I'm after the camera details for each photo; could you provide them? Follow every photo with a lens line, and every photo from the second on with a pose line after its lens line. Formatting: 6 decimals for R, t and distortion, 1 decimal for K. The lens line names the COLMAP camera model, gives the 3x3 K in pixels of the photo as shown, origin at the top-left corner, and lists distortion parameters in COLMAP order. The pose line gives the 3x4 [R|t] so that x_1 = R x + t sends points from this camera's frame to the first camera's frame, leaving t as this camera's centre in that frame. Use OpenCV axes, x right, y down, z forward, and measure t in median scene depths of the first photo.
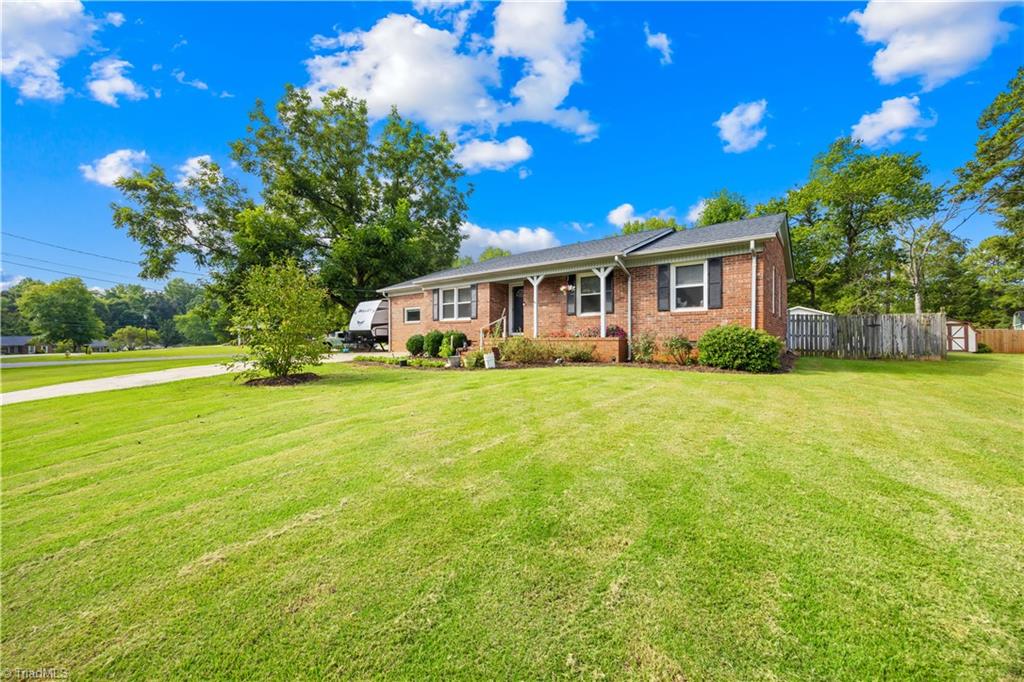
lens RADIAL K [[397.5, 0, 513.2], [0, 397.5, 341.4], [0, 0, 1]] dist [-0.004272, 0.000559]
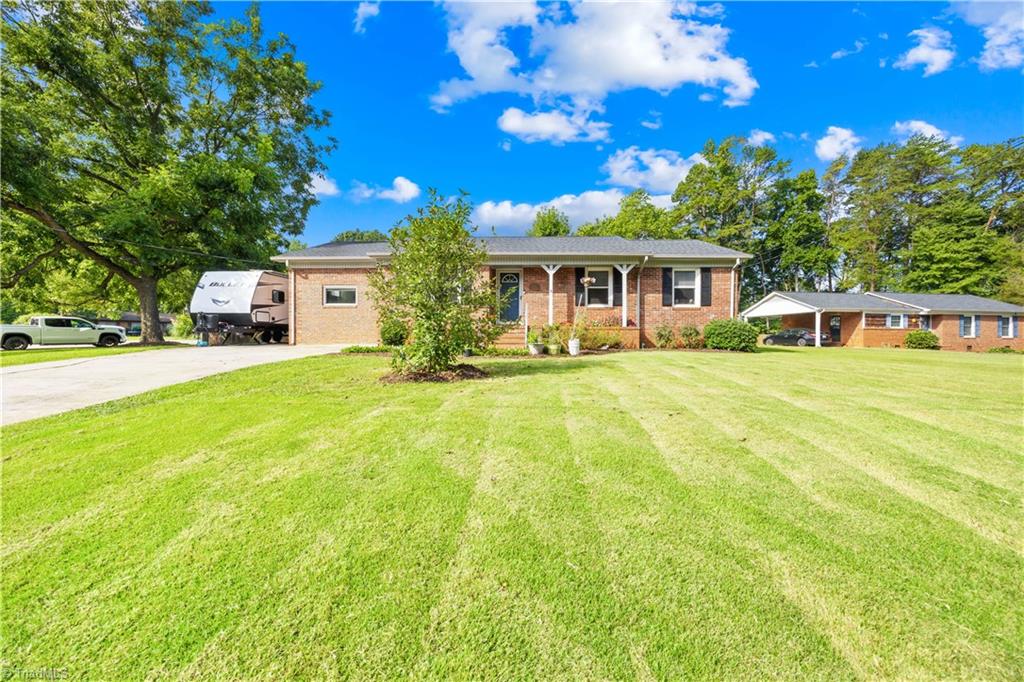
lens RADIAL K [[397.5, 0, 510.5], [0, 397.5, 336.9], [0, 0, 1]] dist [-0.004272, 0.000559]
pose [[0.794294, 0.003703, 0.607522, -0.718394], [-0.002036, 0.999992, -0.003434, 0.023117], [-0.607530, 0.001490, 0.794295, 0.307898]]
